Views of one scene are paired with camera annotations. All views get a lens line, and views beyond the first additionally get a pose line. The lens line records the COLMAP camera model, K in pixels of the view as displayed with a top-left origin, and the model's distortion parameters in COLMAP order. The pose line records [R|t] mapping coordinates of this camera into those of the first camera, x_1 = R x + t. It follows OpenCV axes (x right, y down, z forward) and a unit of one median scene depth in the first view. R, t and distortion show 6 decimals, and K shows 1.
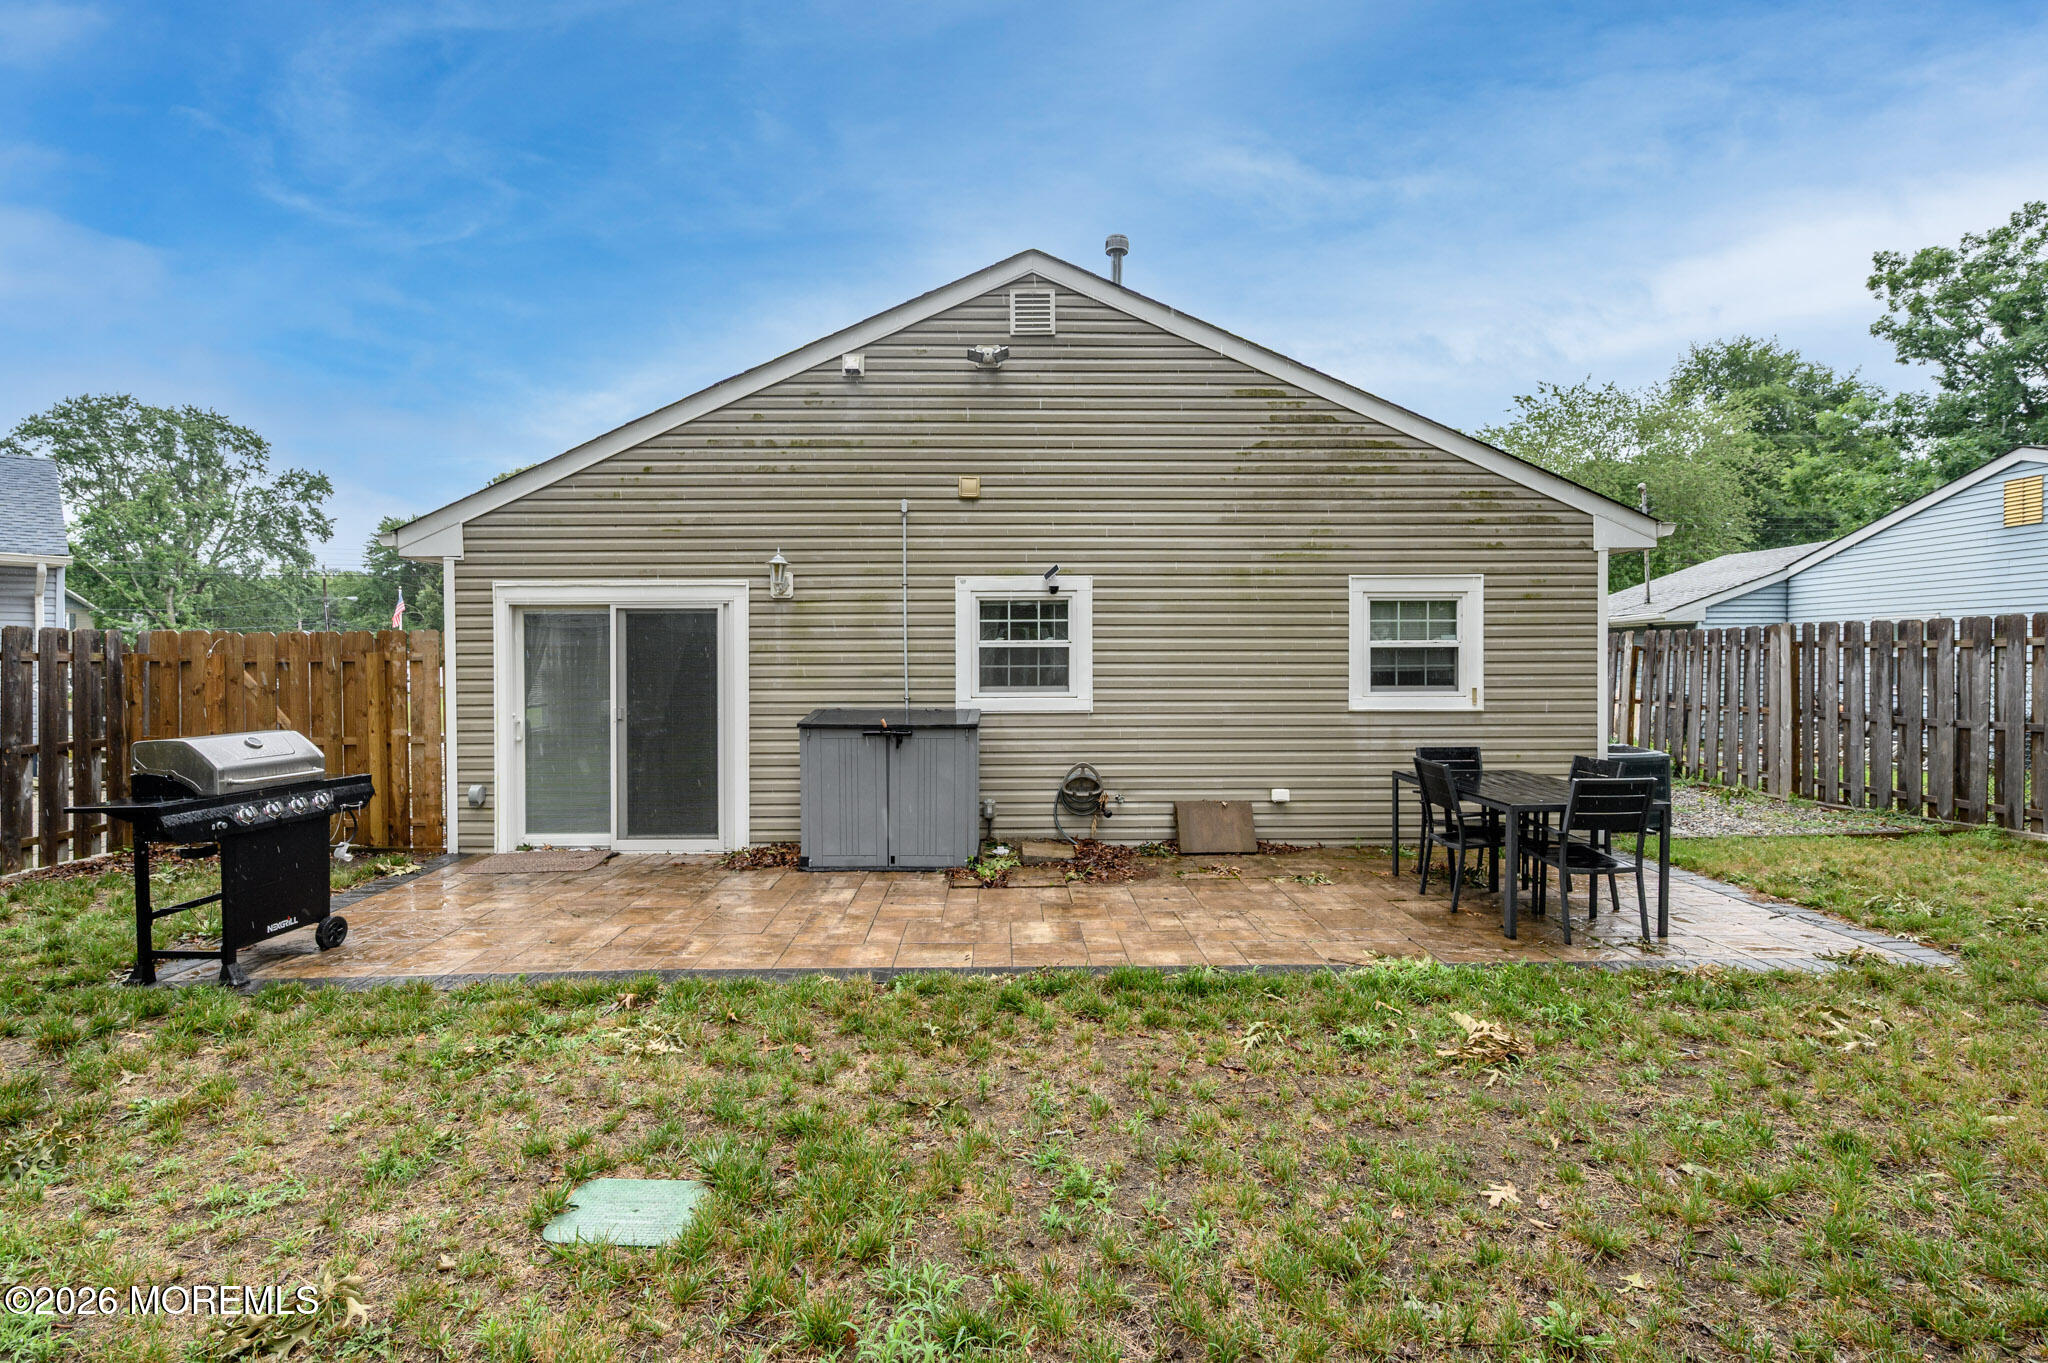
lens RADIAL K [[935.0, 0, 1019.2], [0, 935.0, 672.9], [0, 0, 1]] dist [-0.006424, -0.002407]
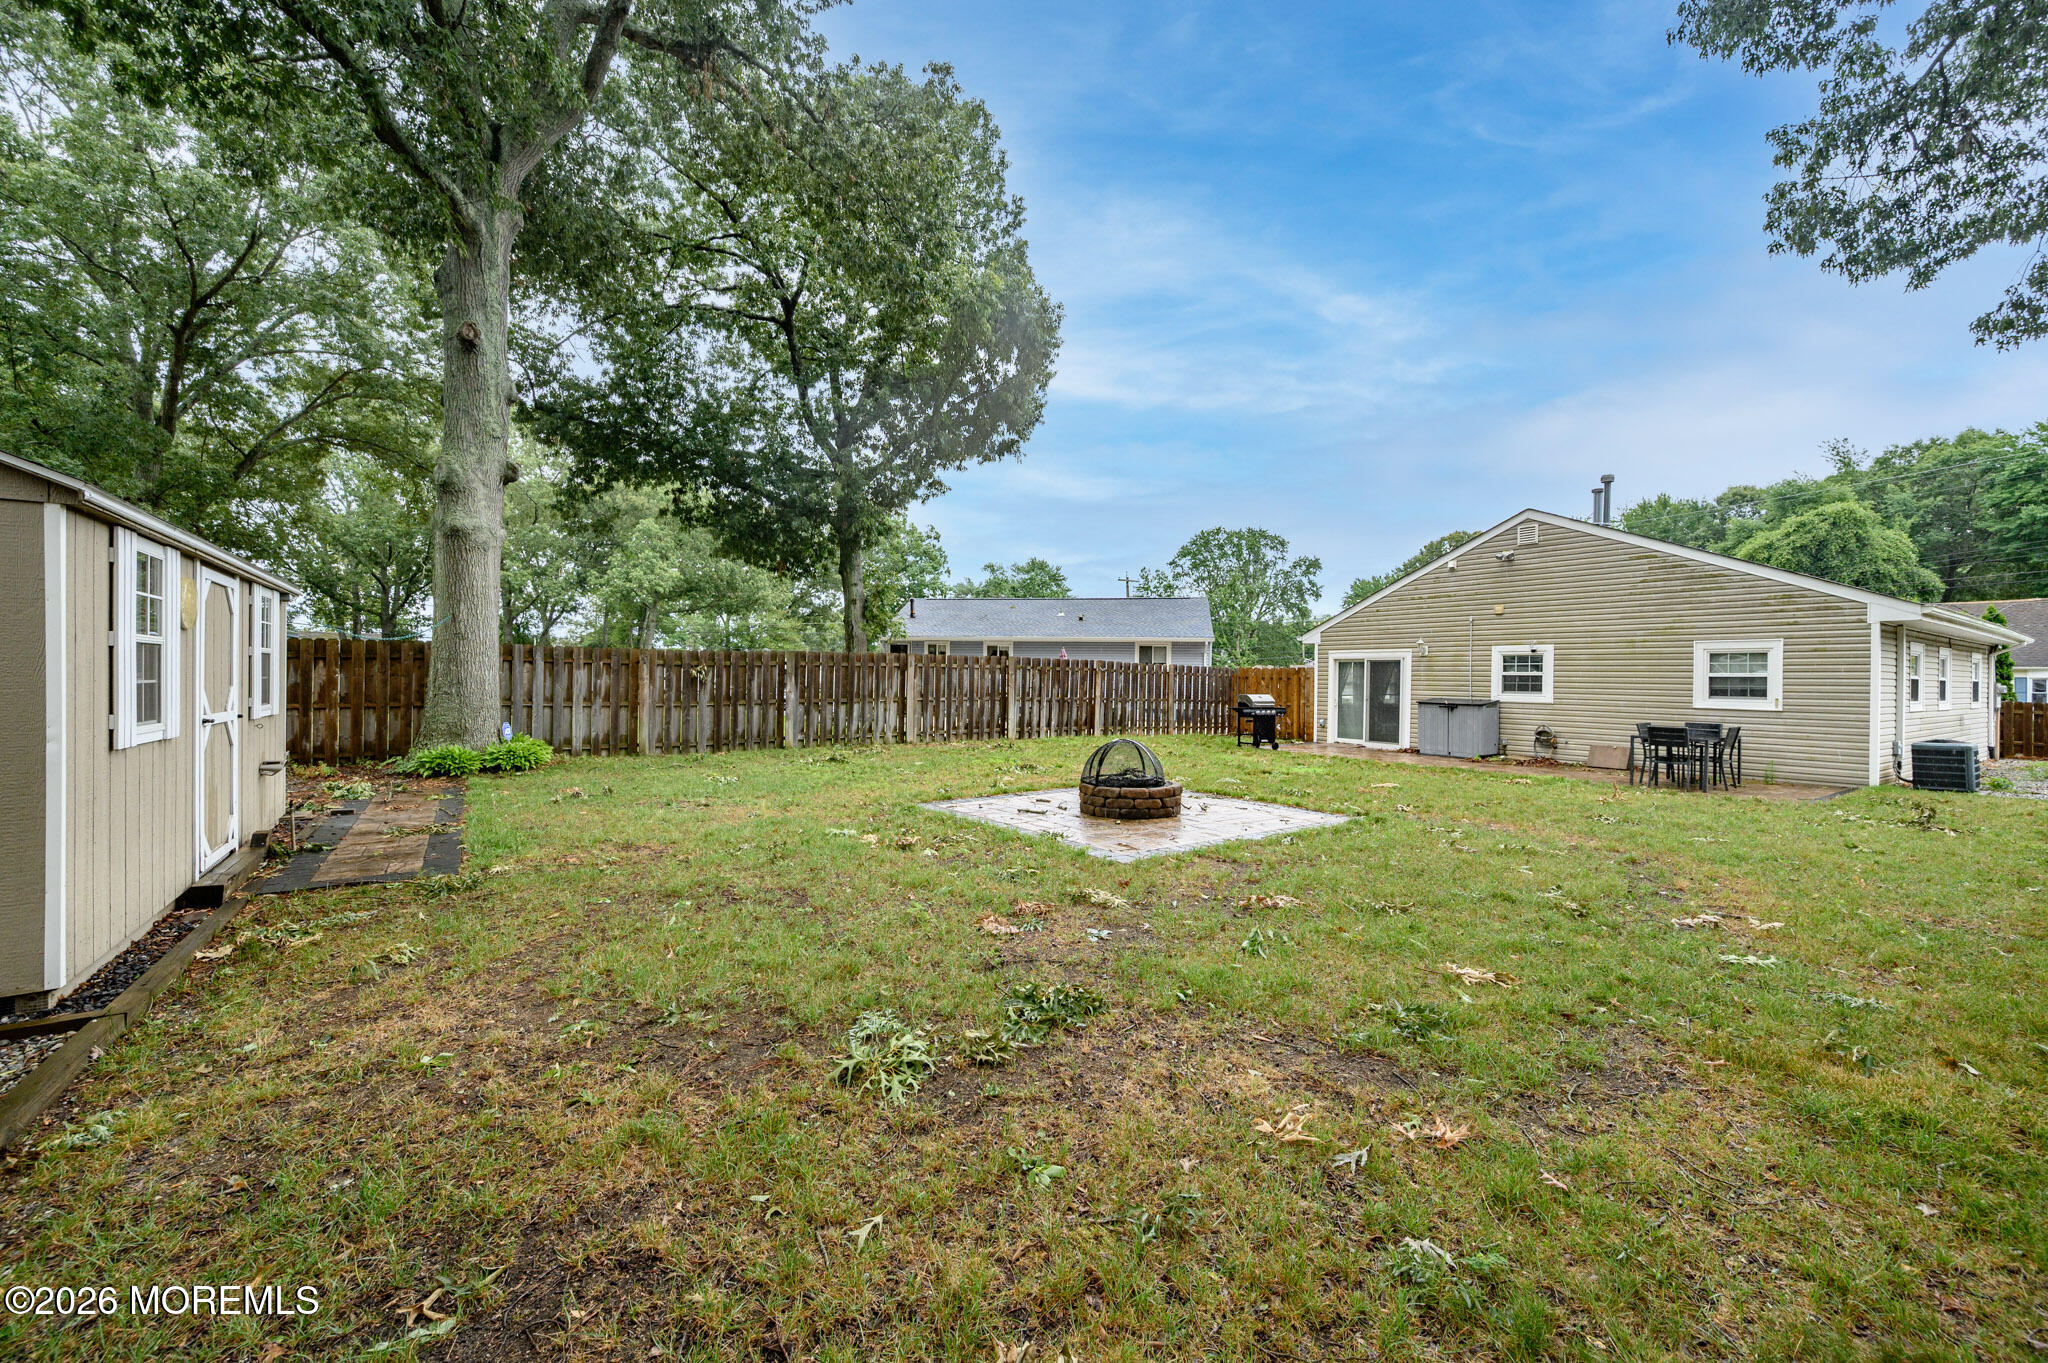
lens RADIAL K [[801.1, 0, 1020.7], [0, 801.1, 676.5], [0, 0, 1]] dist [-0.003960, 0.000087]
pose [[0.538101, 0.009905, -0.842822, 1.027892], [-0.025543, 0.999663, -0.004559, 0.018190], [0.842493, 0.023981, 0.538173, -1.164187]]
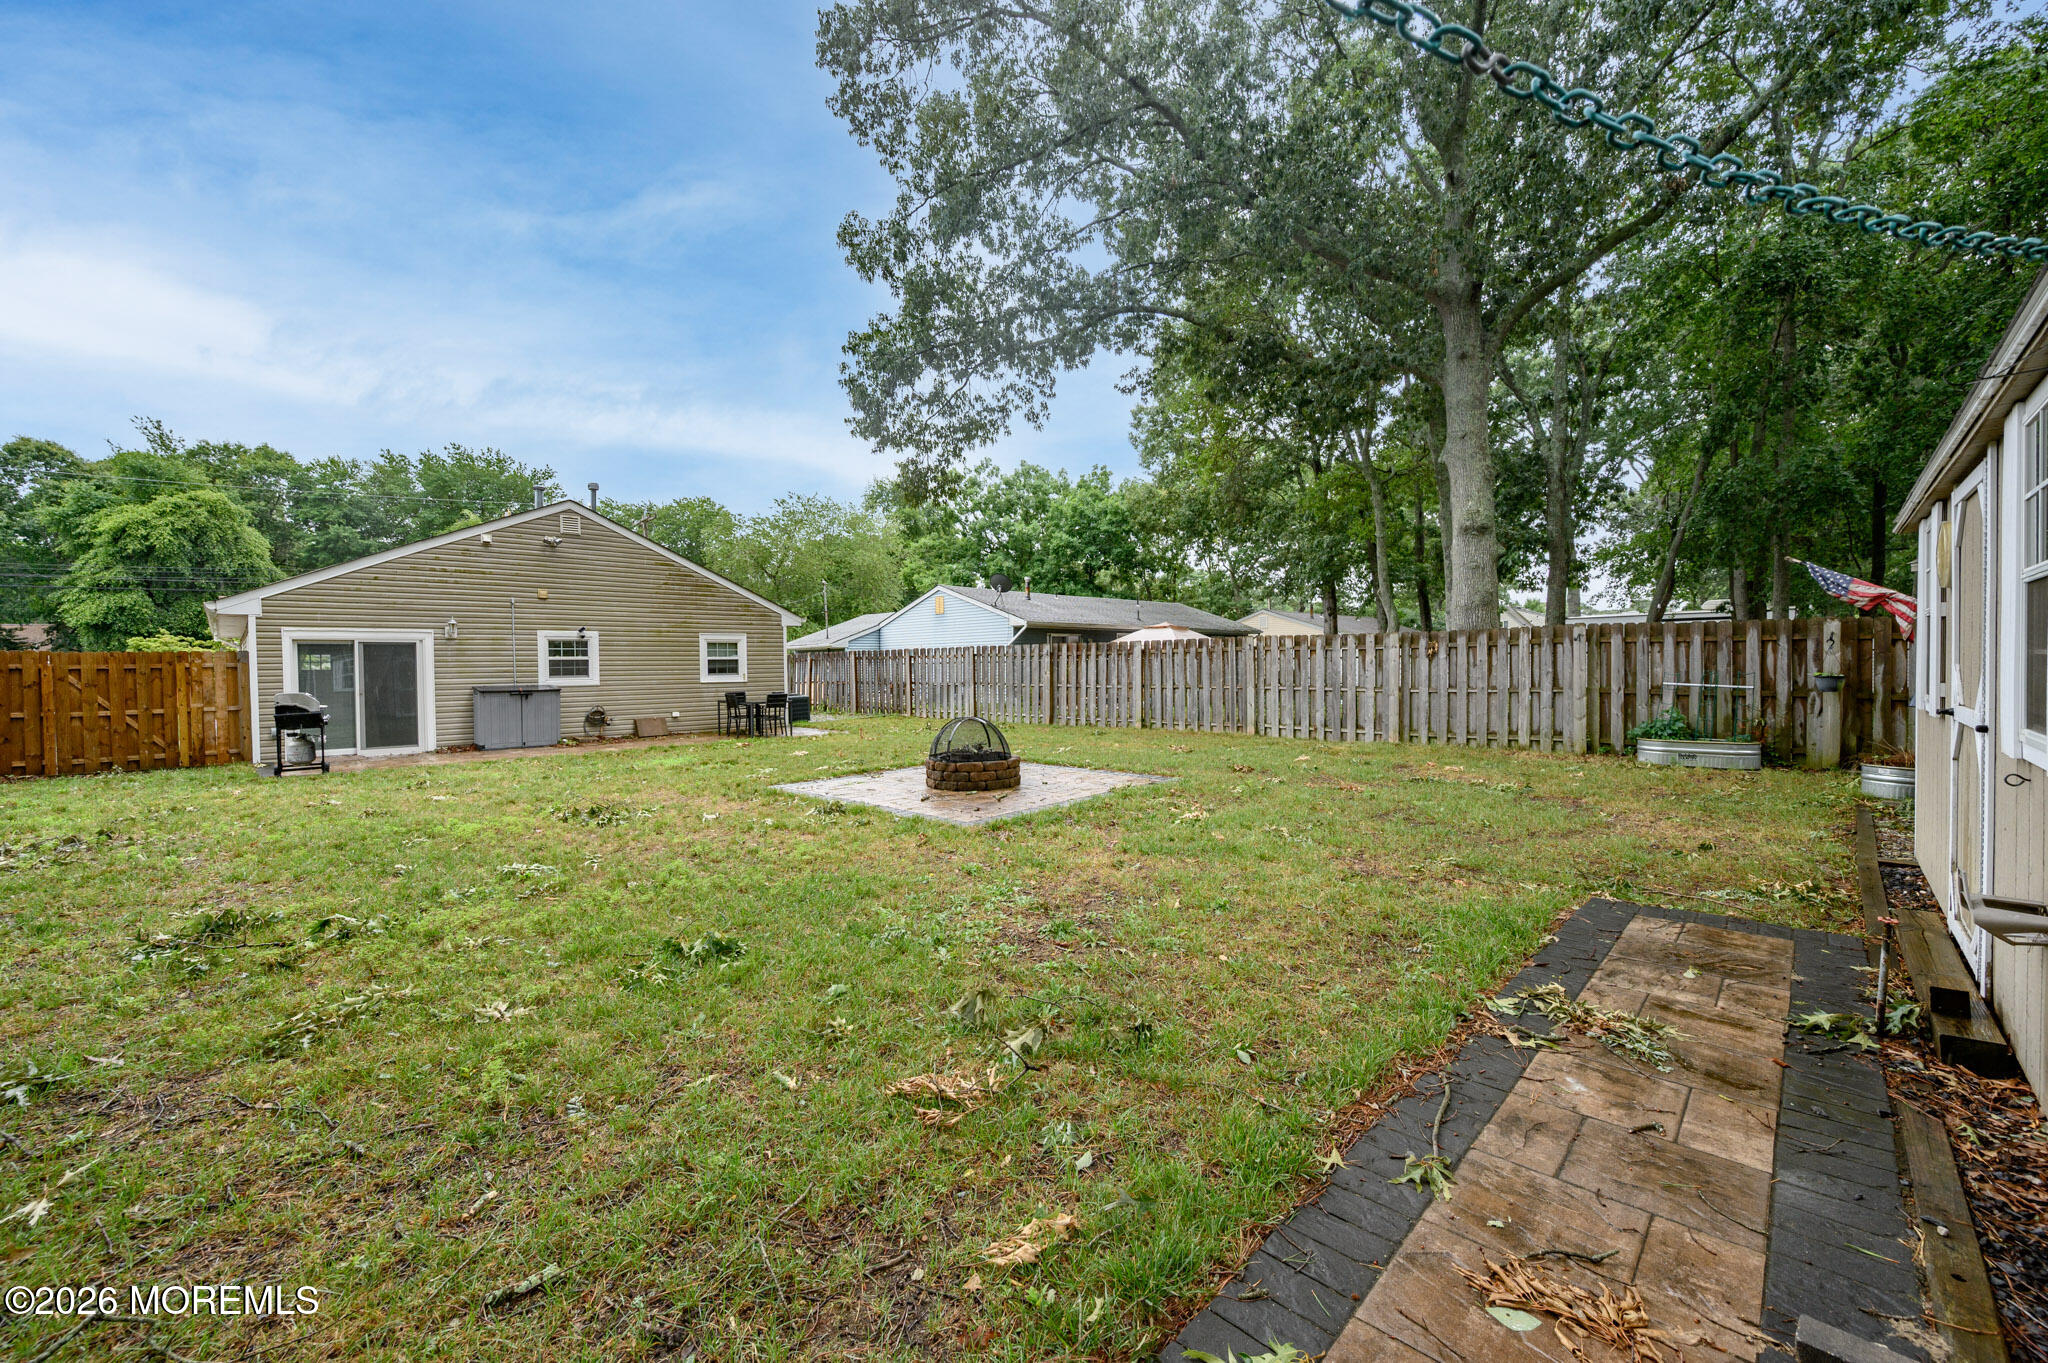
lens RADIAL K [[801.1, 0, 1022.4], [0, 801.1, 678.3], [0, 0, 1]] dist [-0.003960, 0.000087]
pose [[0.716546, -0.017951, 0.697309, -0.606990], [0.021348, 0.999765, 0.003799, 0.039324], [-0.697213, 0.012164, 0.716761, -1.341451]]
